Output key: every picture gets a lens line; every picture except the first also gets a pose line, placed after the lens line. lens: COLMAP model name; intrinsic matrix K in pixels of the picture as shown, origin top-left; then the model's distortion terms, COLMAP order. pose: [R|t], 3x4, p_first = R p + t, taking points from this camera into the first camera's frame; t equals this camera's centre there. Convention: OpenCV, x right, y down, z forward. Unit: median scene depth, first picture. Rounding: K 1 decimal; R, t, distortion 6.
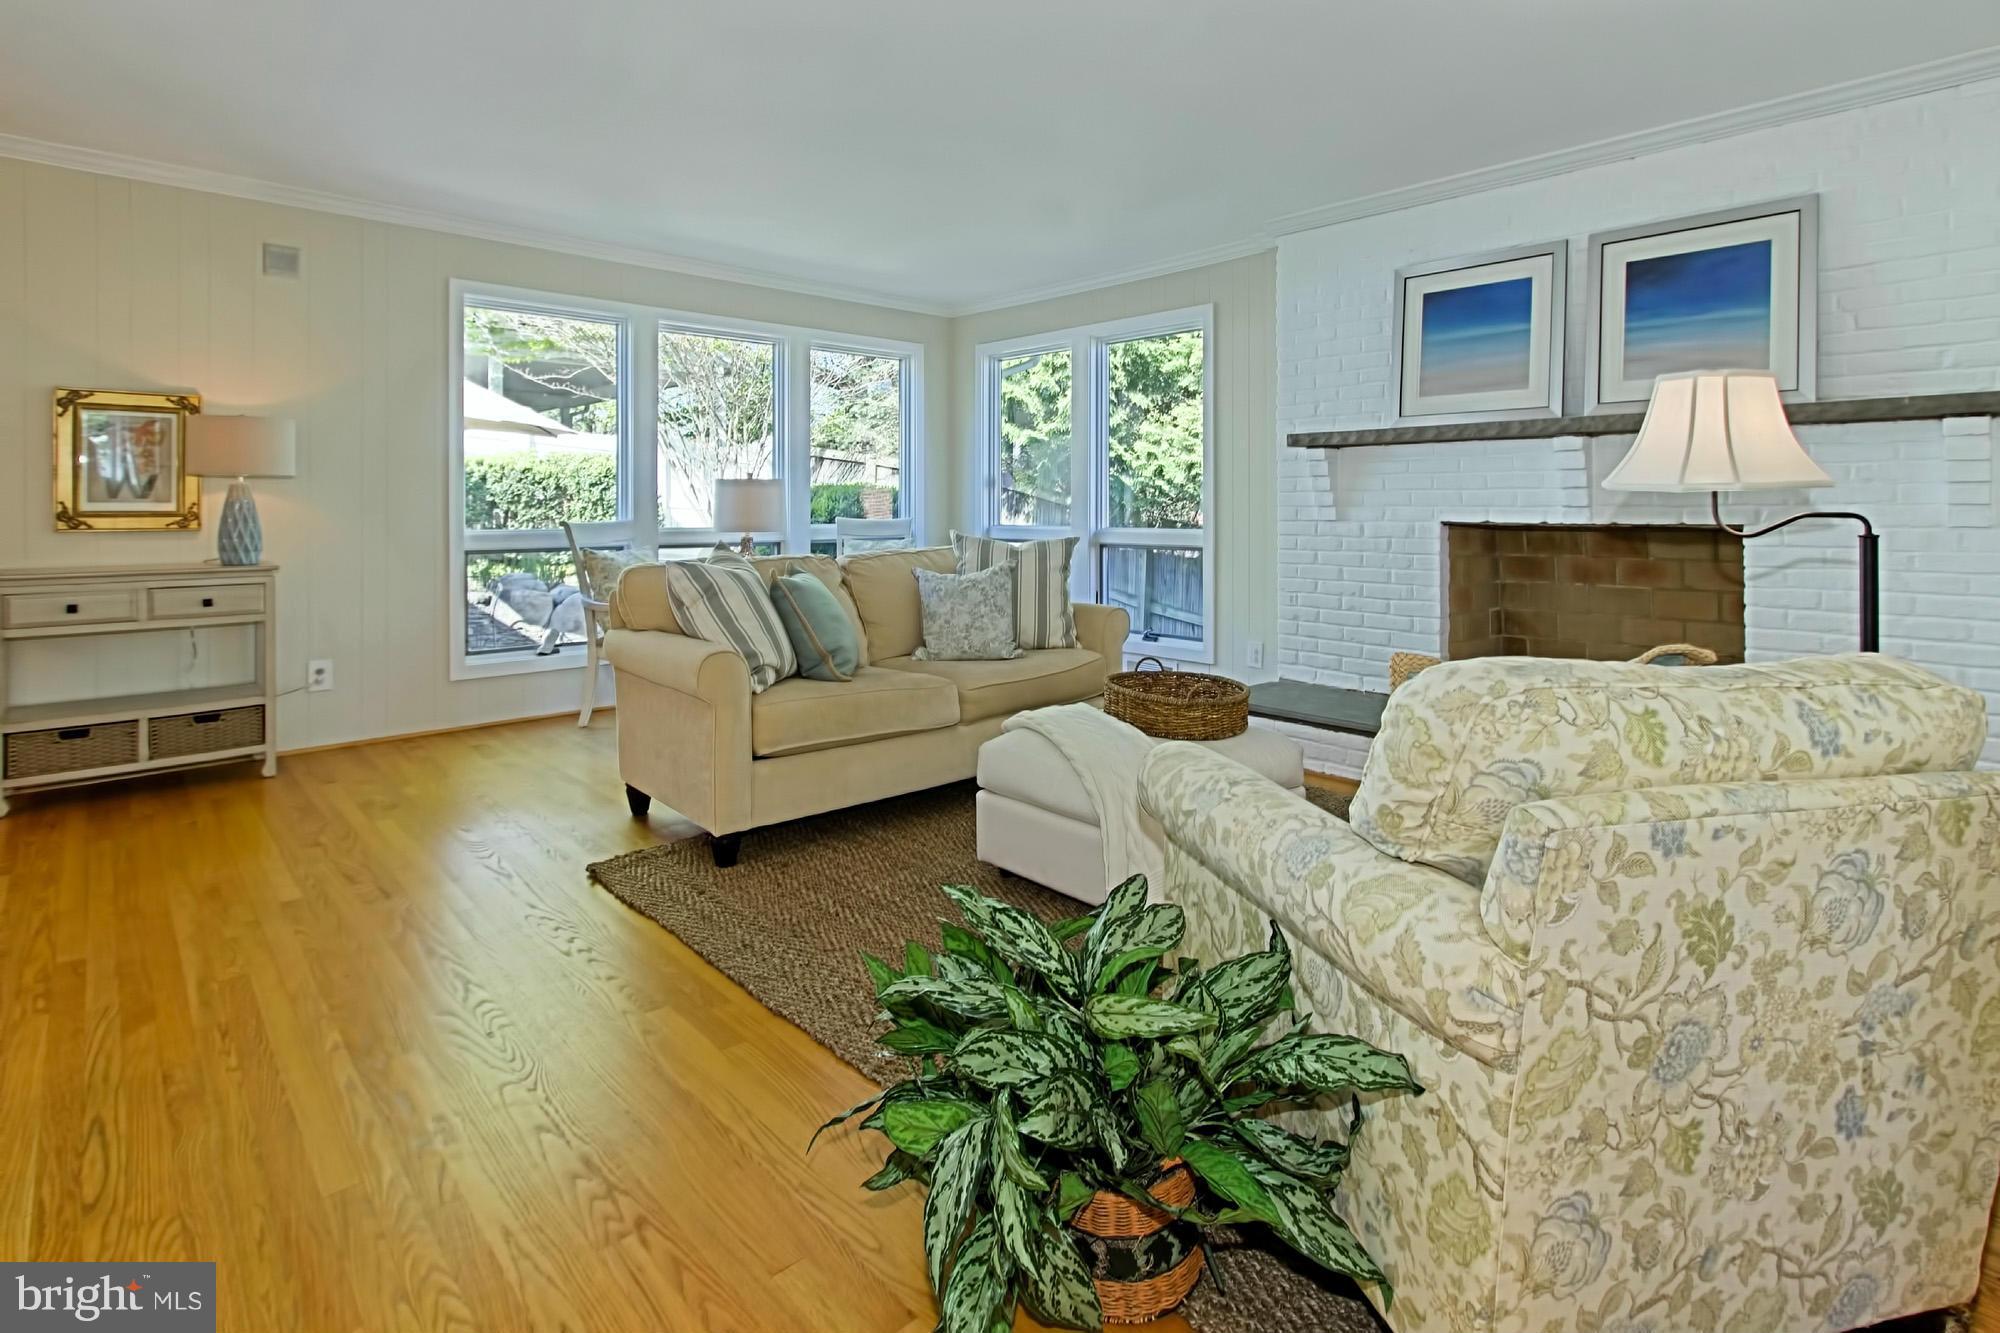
lens RADIAL K [[1009.5, 0, 953.0], [0, 1009.5, 525.7], [0, 0, 1]] dist [-0.000882, 0.000381]
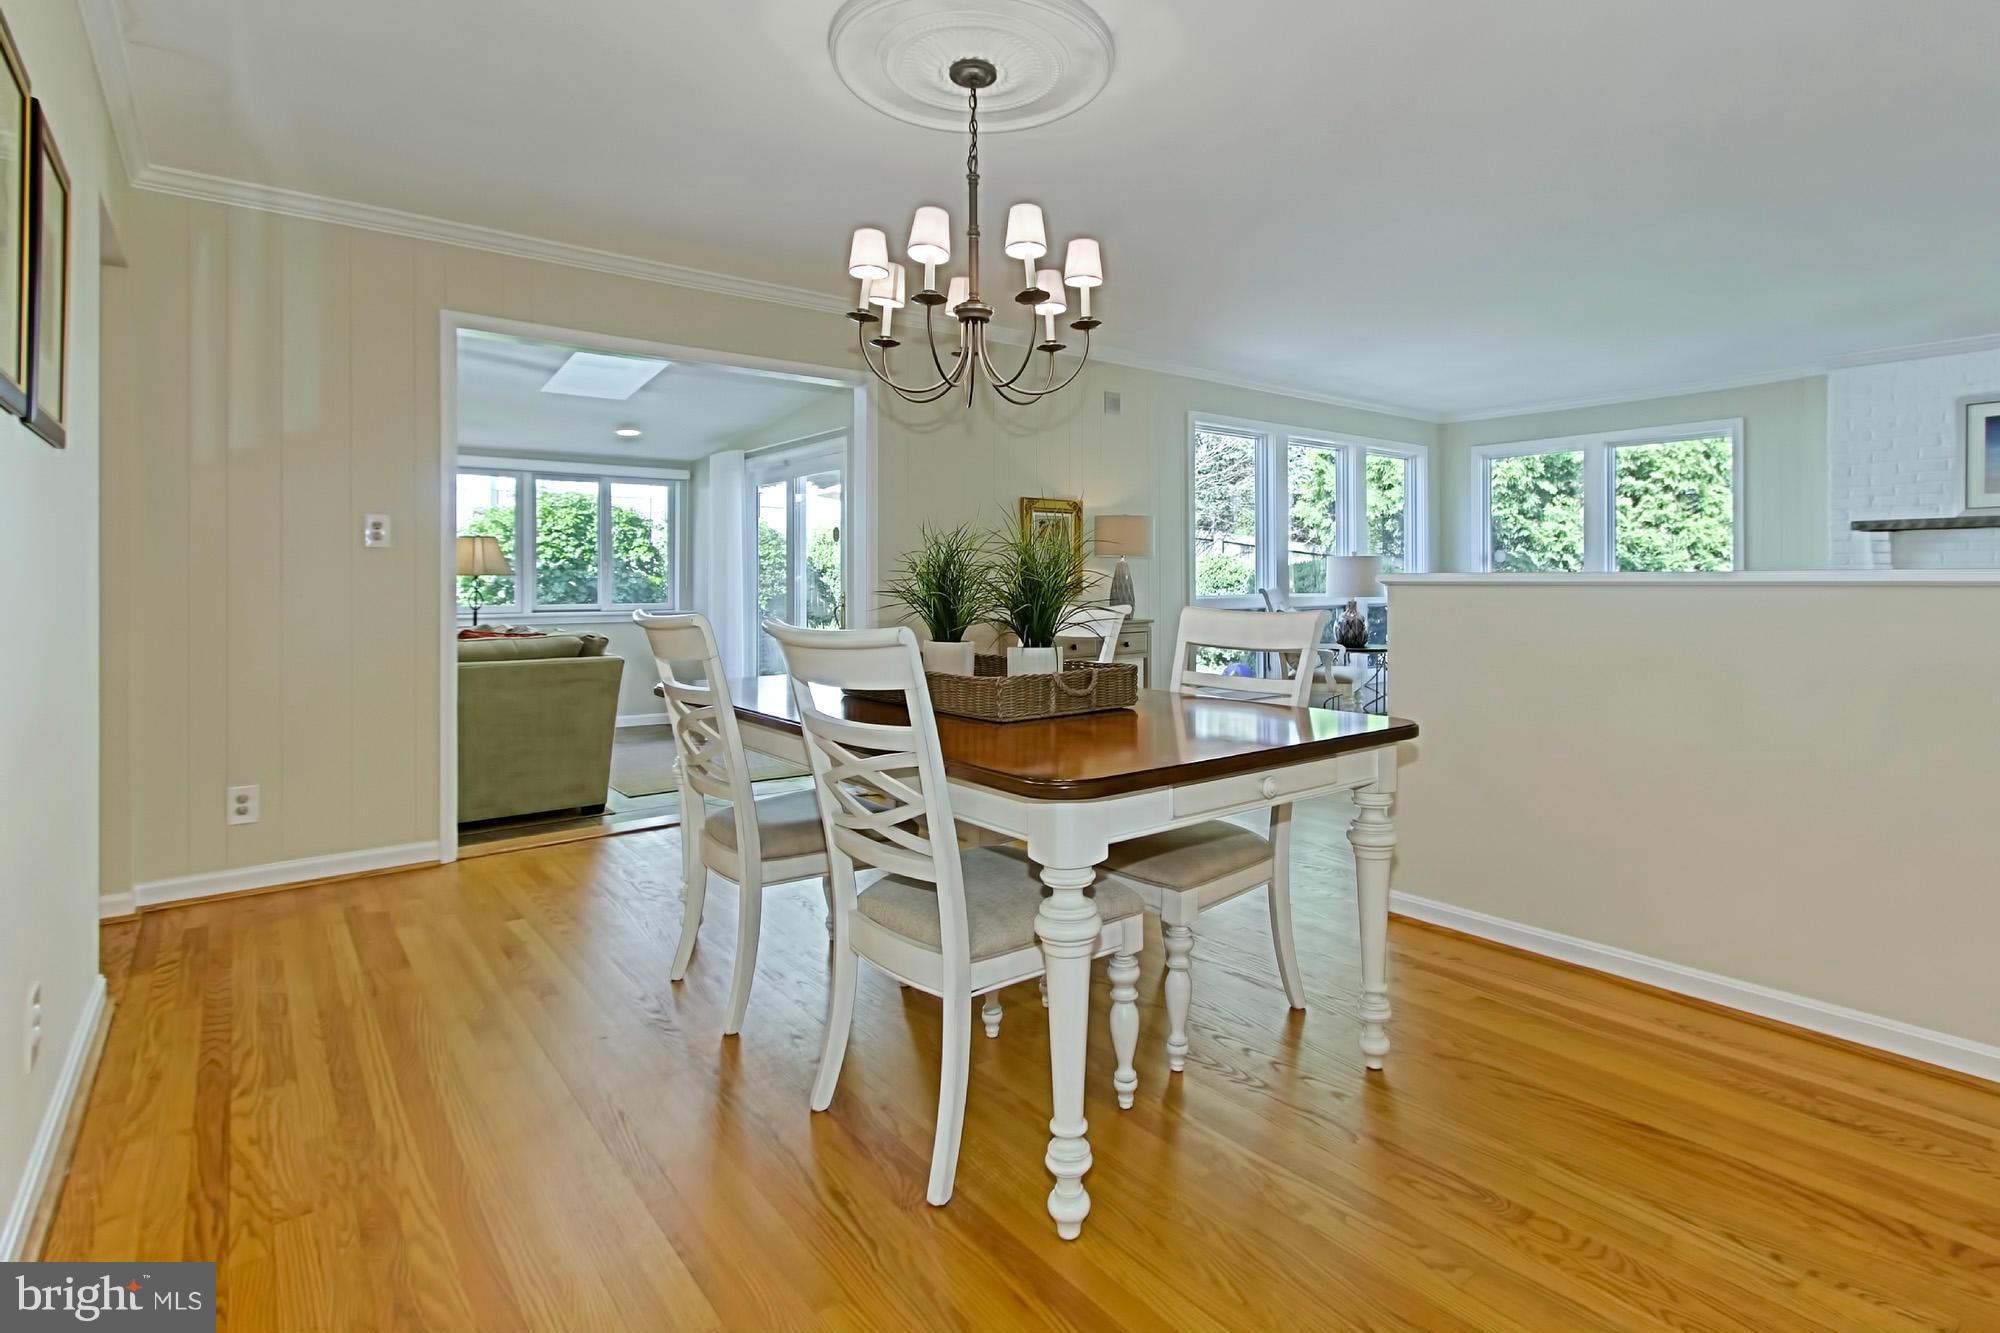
lens RADIAL K [[997.4, 0, 1019.7], [0, 997.4, 581.0], [0, 0, 1]] dist [0.000766, 0.000243]
pose [[0.998562, -0.006063, -0.053273, -0.742881], [0.005119, 0.999828, -0.017828, 0.005325], [0.053372, 0.017529, 0.998421, -0.382270]]
